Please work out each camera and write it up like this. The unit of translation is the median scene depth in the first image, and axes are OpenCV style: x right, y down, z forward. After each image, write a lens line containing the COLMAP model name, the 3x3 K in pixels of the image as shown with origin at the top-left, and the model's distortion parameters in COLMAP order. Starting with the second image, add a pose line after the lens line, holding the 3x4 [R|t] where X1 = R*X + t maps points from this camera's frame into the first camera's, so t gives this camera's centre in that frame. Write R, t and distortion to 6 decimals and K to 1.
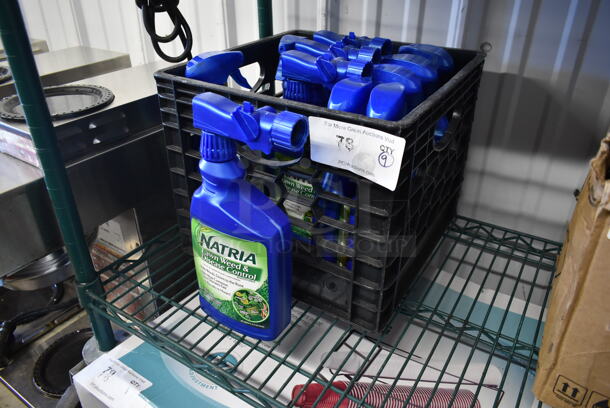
lens RADIAL K [[460.1, 0, 307.9], [0, 460.1, 200.7], [0, 0, 1]] dist [-0.029774, 0.017819]
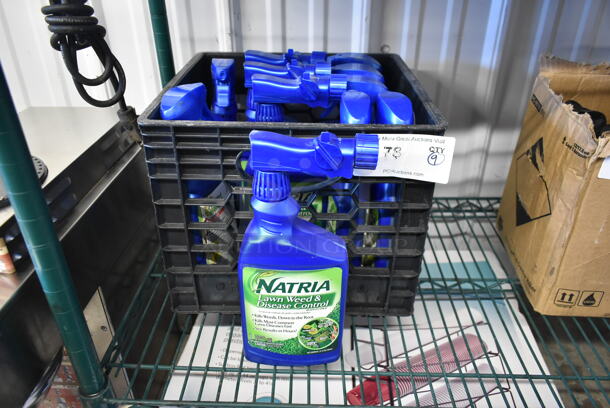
lens RADIAL K [[460.1, 0, 307.2], [0, 460.1, 205.0], [0, 0, 1]] dist [-0.029774, 0.017819]
pose [[0.855015, -0.258434, 0.449624, -0.523334], [0.257848, 0.964077, 0.063801, -0.108752], [-0.449960, 0.061384, 0.890936, 0.114361]]
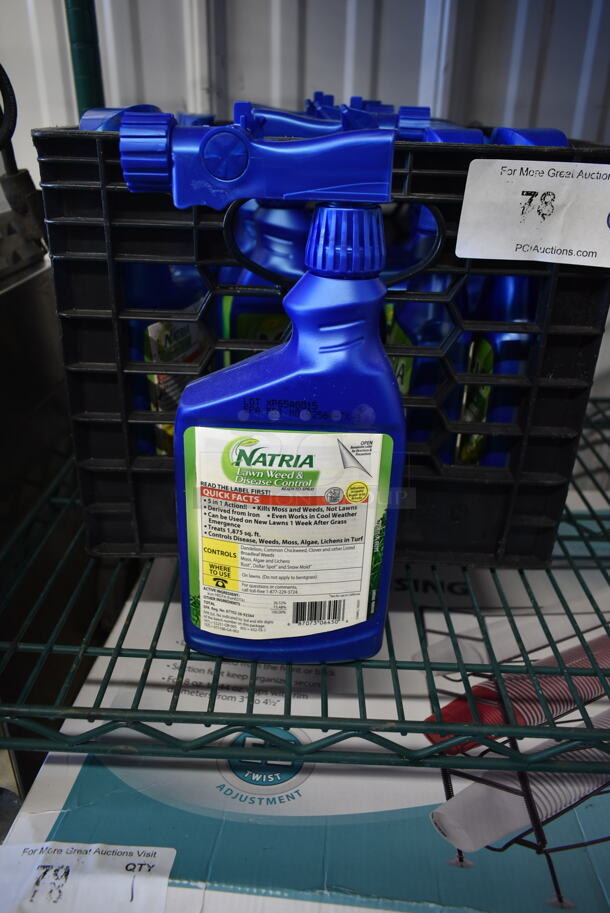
lens RADIAL K [[688.7, 0, 303.5], [0, 688.7, 452.6], [0, 0, 1]] dist [-0.029774, 0.017819]
pose [[0.858116, -0.213560, 0.466935, -0.512452], [0.242298, 0.970201, -0.001551, 0.080236], [-0.452690, 0.114468, 0.884290, 0.380430]]
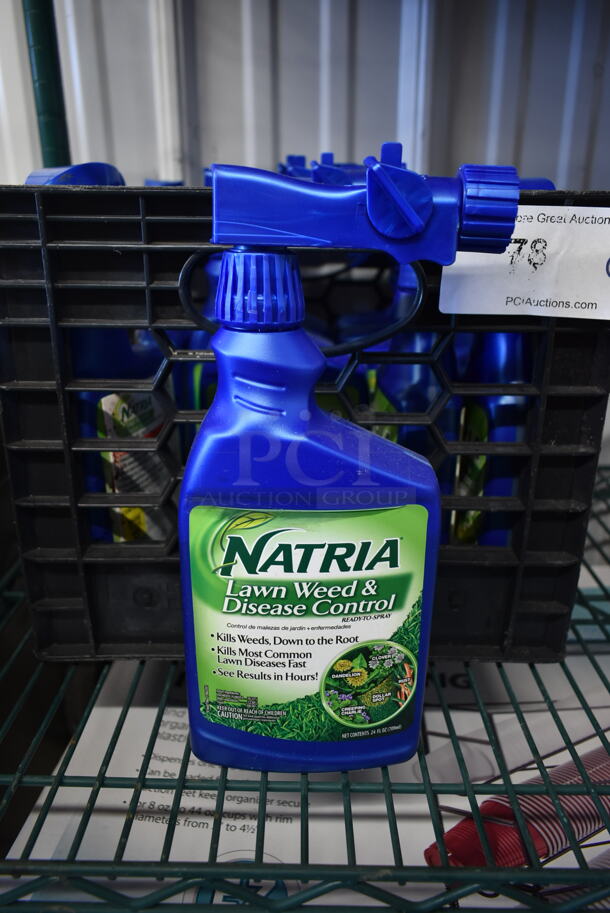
lens RADIAL K [[688.7, 0, 303.4], [0, 688.7, 451.4], [0, 0, 1]] dist [-0.029774, 0.017819]
pose [[0.850948, -0.181695, 0.492823, -0.445519], [0.266163, 0.958041, -0.106366, 0.077739], [-0.452819, 0.221683, 0.863604, 0.451328]]
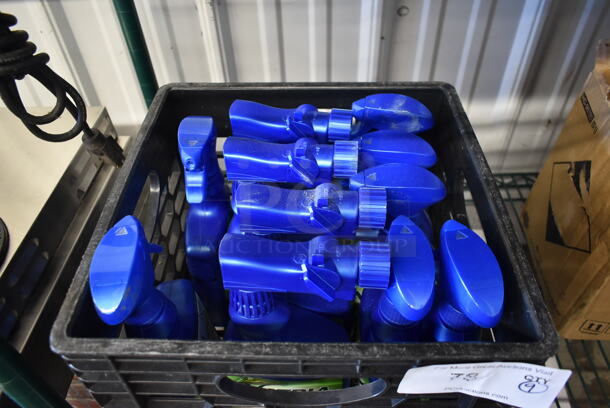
lens RADIAL K [[460.1, 0, 309.4], [0, 460.1, 204.3], [0, 0, 1]] dist [-0.029774, 0.017819]
pose [[0.849708, -0.387264, 0.357804, -0.344136], [0.284621, 0.908150, 0.307008, -0.420830], [-0.443833, -0.159029, 0.881885, 0.259891]]
